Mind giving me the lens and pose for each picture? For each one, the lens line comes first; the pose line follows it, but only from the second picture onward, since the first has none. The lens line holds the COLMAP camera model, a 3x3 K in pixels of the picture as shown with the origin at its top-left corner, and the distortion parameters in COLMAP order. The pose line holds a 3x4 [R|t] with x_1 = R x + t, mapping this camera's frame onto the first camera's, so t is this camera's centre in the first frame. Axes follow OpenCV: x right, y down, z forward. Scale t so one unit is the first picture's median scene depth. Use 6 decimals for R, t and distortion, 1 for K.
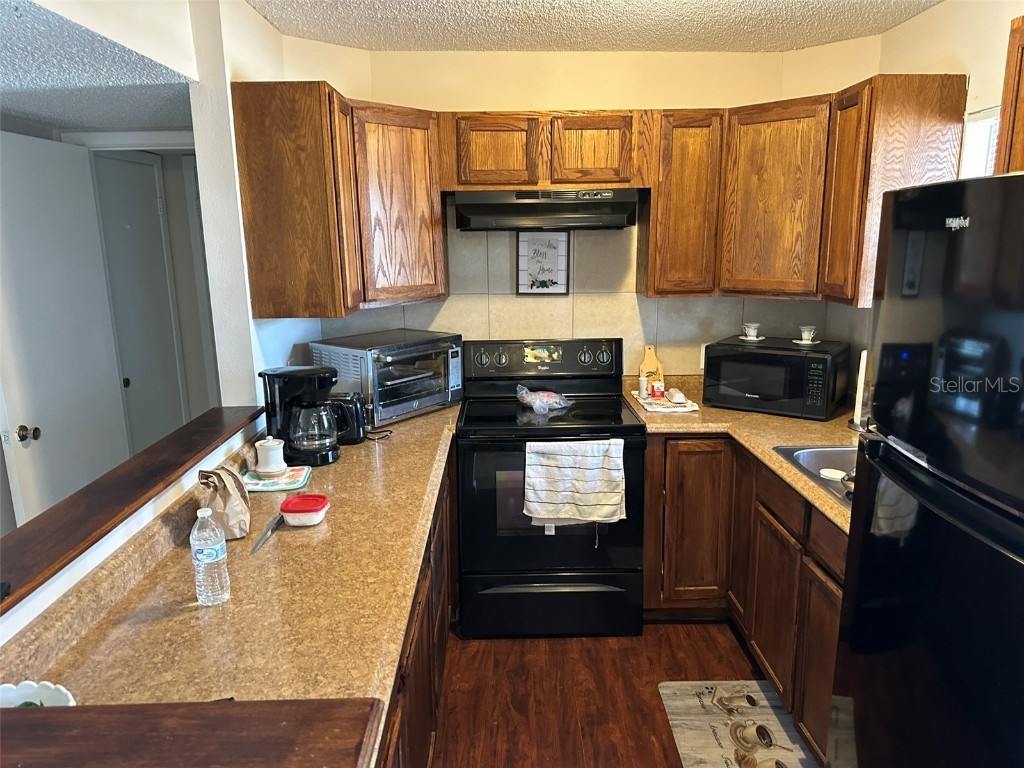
lens RADIAL K [[717.1, 0, 520.0], [0, 717.1, 387.8], [0, 0, 1]] dist [0.143489, -0.264826]
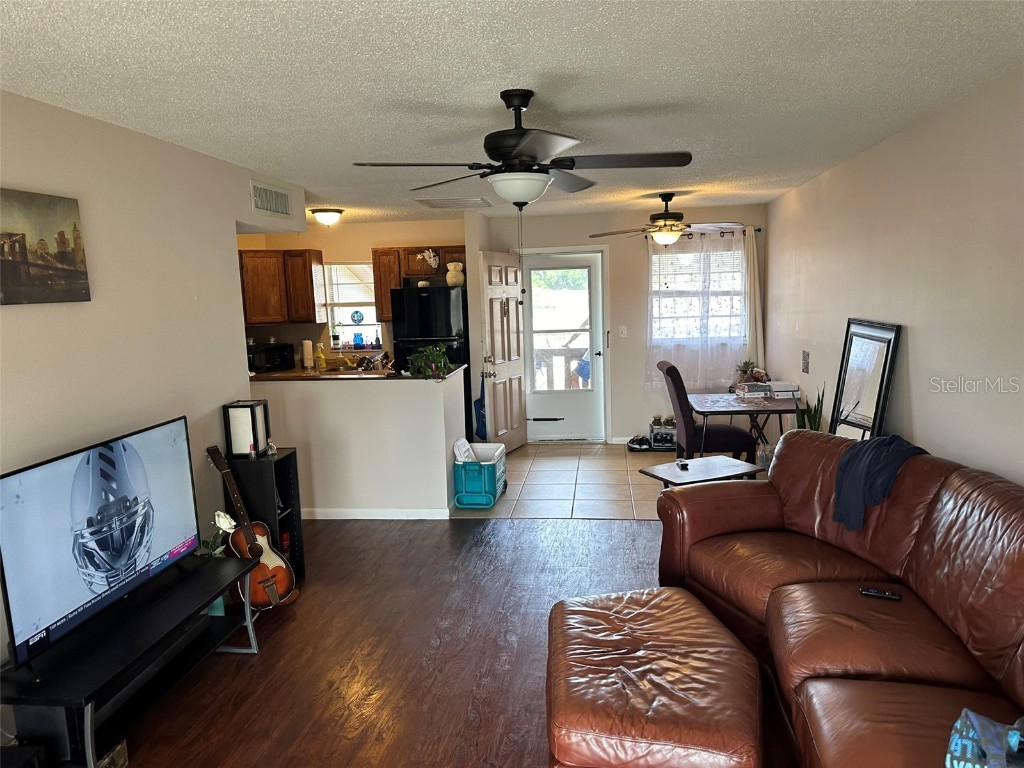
lens RADIAL K [[717.1, 0, 520.0], [0, 717.1, 387.8], [0, 0, 1]] dist [0.143489, -0.264826]
pose [[0.150174, -0.131523, 0.979872, -2.108472], [0.230168, 0.968530, 0.094725, 0.050624], [-0.961494, 0.211310, 0.175720, -0.242853]]
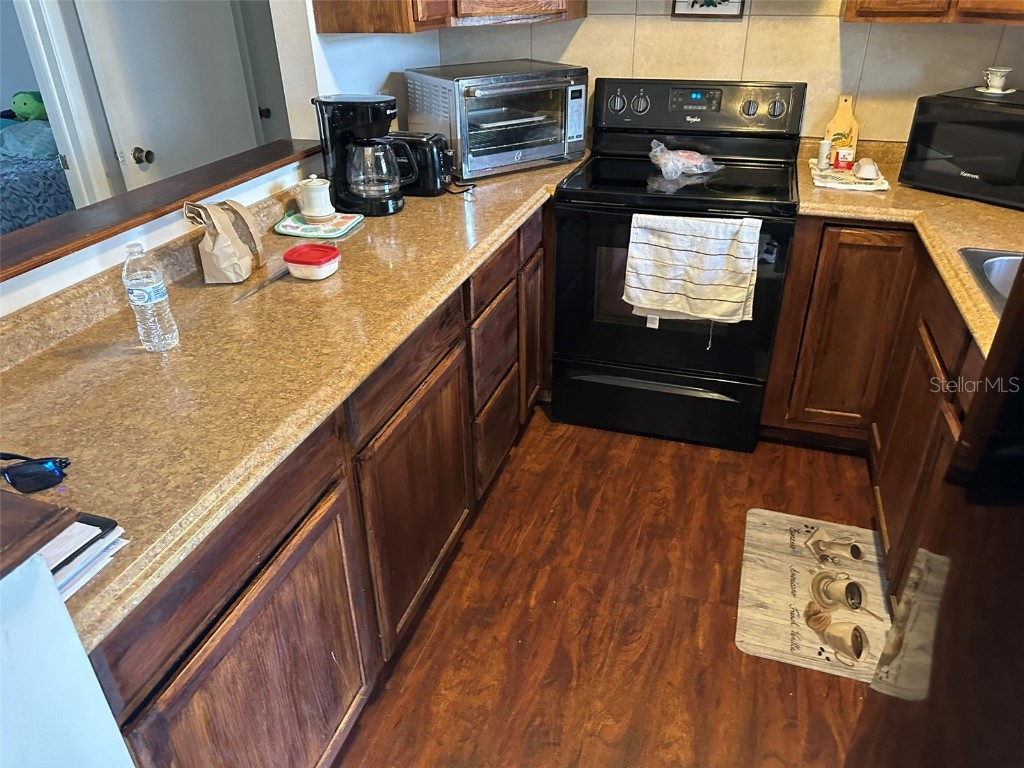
lens RADIAL K [[724.5, 0, 520.8], [0, 724.5, 377.6], [0, 0, 1]] dist [0.137985, -0.259033]
pose [[0.946948, 0.156241, -0.280854, 0.146614], [-0.066540, 0.950255, 0.304283, 0.009353], [0.314424, -0.269452, 0.910238, 0.156136]]
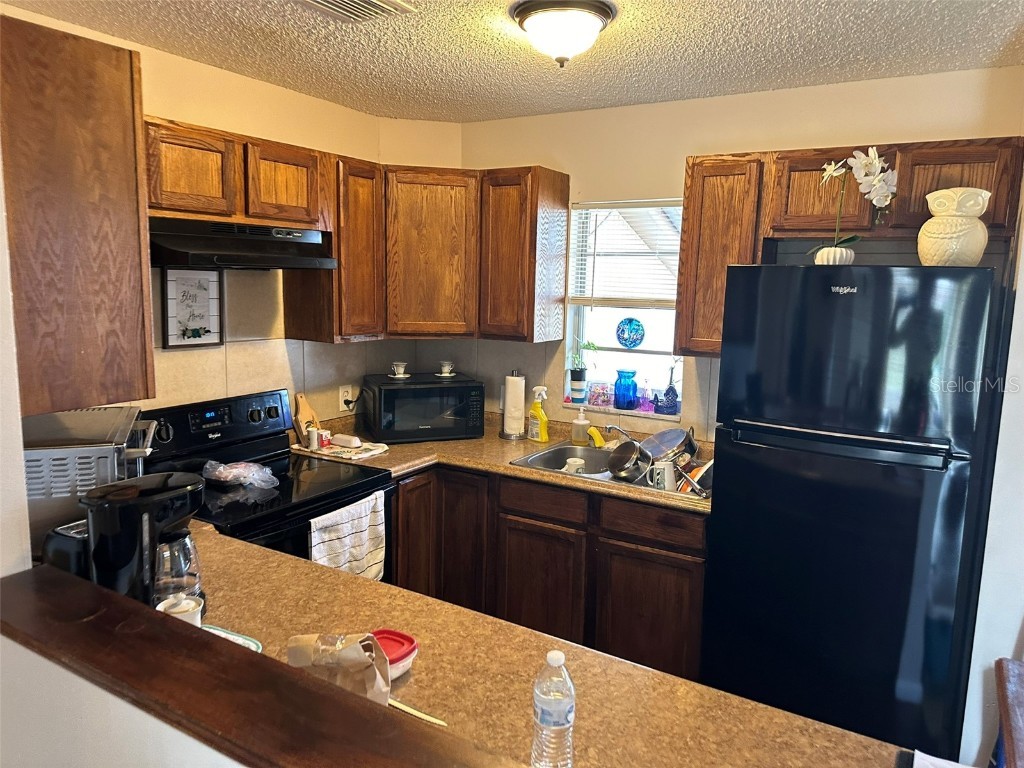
lens RADIAL K [[714.0, 0, 511.5], [0, 714.0, 379.0], [0, 0, 1]] dist [0.146217, -0.259346]
pose [[0.536974, -0.096977, 0.838006, -0.553735], [0.142994, 0.989459, 0.022877, -0.072775], [-0.831391, 0.107545, 0.545181, 0.313394]]
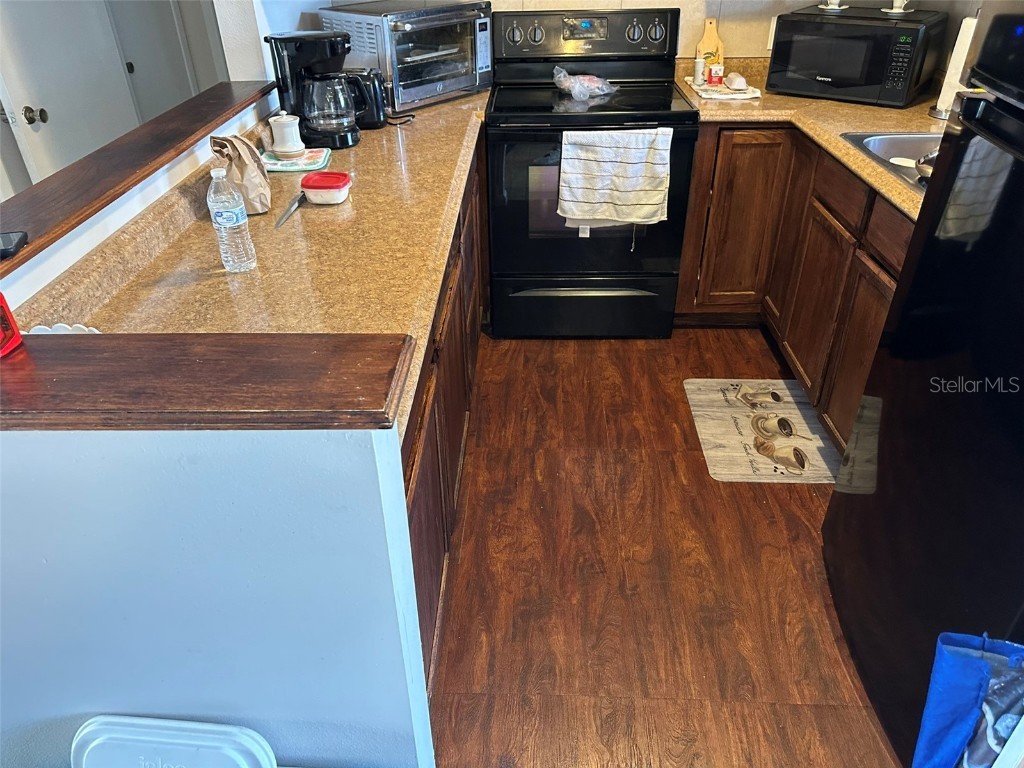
lens RADIAL K [[720.6, 0, 508.5], [0, 720.6, 385.3], [0, 0, 1]] dist [0.155731, -0.321780]
pose [[0.998294, 0.025957, -0.052294, -0.003374], [-0.005633, 0.934373, 0.356252, 0.046232], [0.058110, -0.355350, 0.932925, 0.026600]]
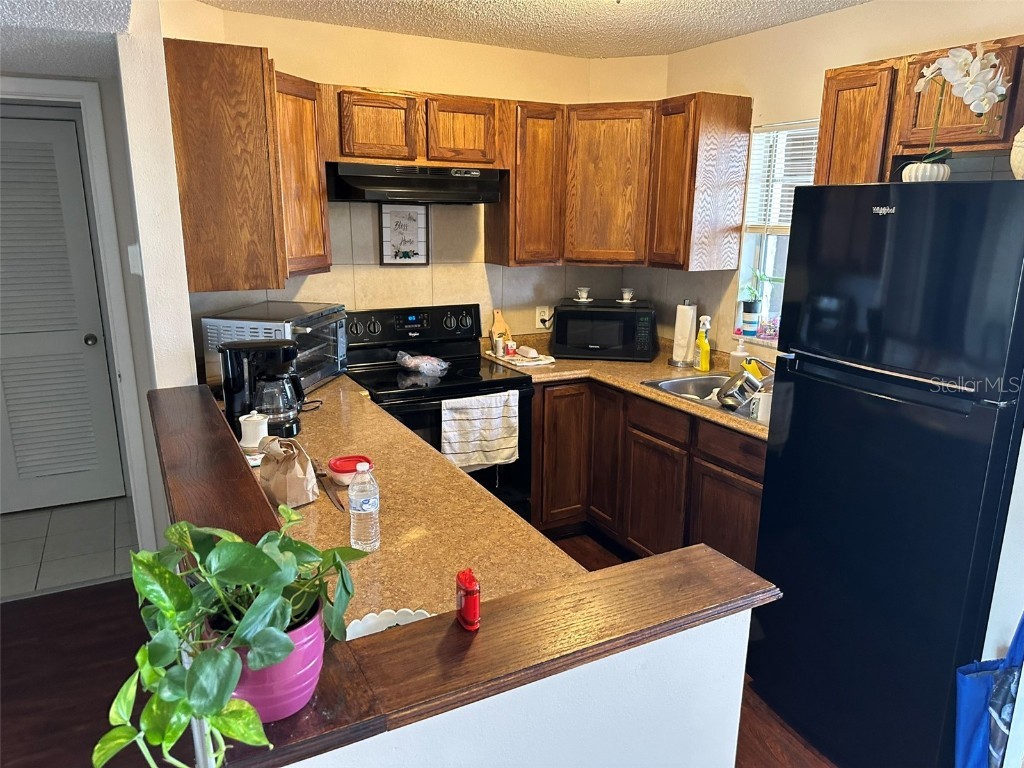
lens RADIAL K [[717.1, 0, 520.0], [0, 717.1, 387.8], [0, 0, 1]] dist [0.143489, -0.264826]
pose [[0.892730, -0.088371, 0.441841, -0.360560], [0.072180, 0.995963, 0.053361, 0.006952], [-0.444773, -0.015744, 0.895505, -0.034058]]
